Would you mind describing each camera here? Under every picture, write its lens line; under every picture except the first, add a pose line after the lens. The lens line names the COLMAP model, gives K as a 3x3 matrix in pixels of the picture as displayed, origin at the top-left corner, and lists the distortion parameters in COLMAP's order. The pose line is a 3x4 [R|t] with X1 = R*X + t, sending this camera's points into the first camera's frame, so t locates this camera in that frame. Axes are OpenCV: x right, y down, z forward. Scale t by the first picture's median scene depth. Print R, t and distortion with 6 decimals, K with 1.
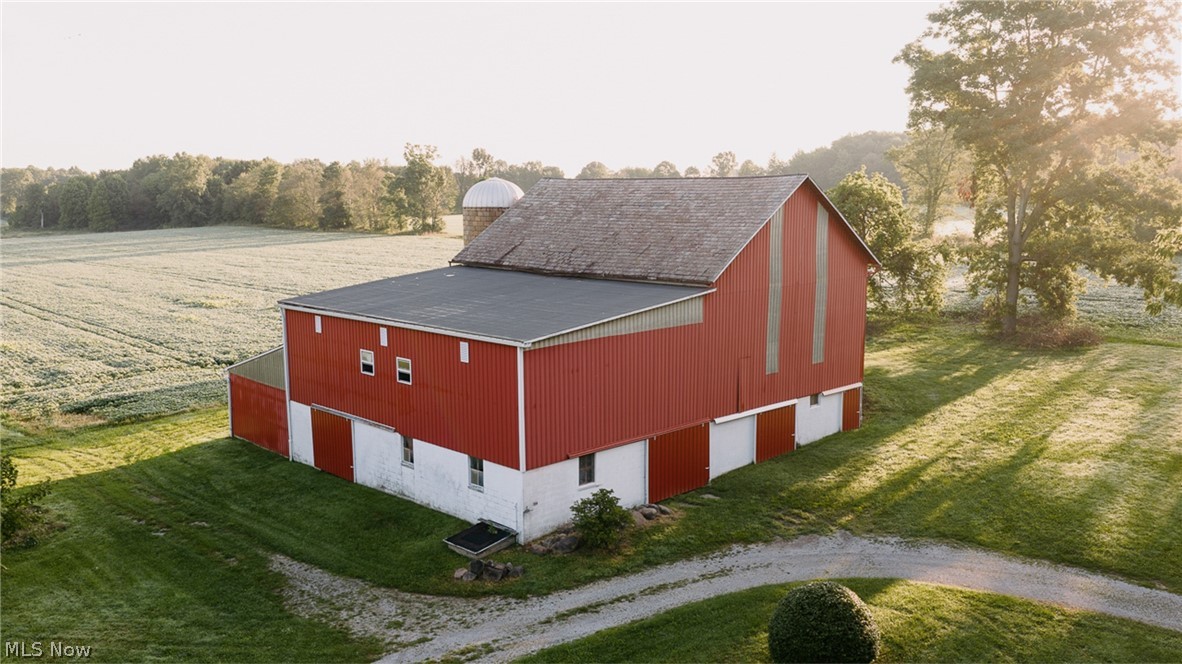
lens RADIAL K [[985.5, 0, 590.2], [0, 985.5, 330.9], [0, 0, 1]] dist [-0.010310, -0.009637]
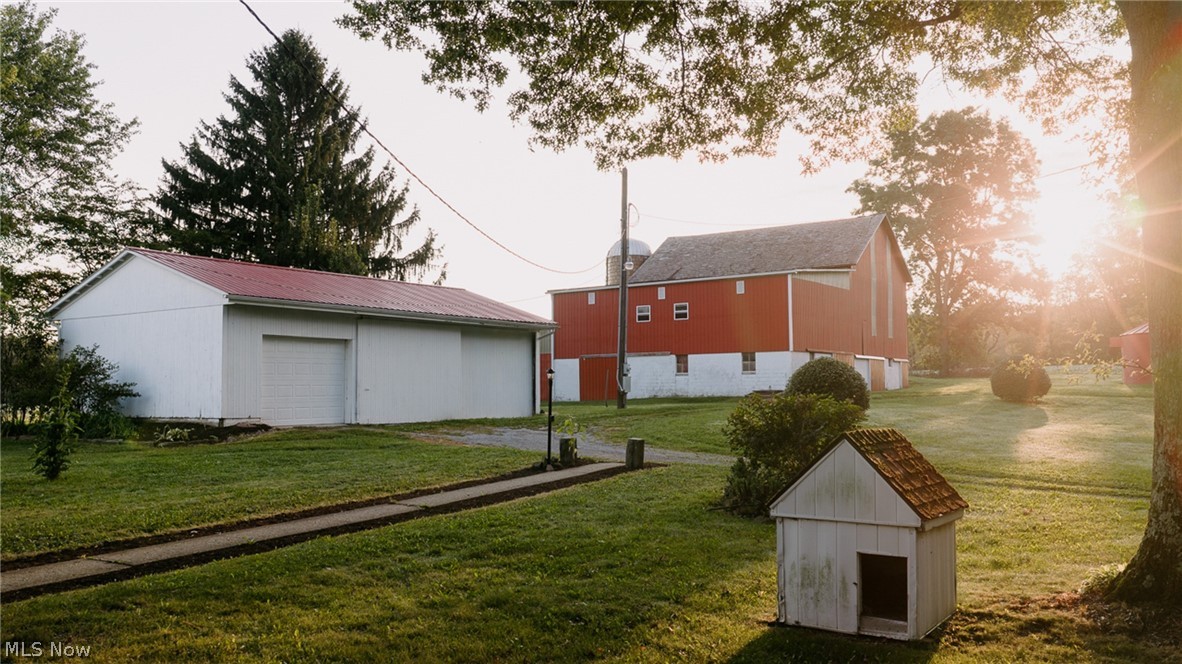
lens RADIAL K [[985.5, 0, 591.9], [0, 985.5, 332.5], [0, 0, 1]] dist [-0.010310, -0.009637]
pose [[0.978289, 0.013264, 0.206818, -0.636320], [0.029727, 0.978648, -0.203381, 0.377982], [-0.205100, 0.205114, 0.957007, -0.447481]]
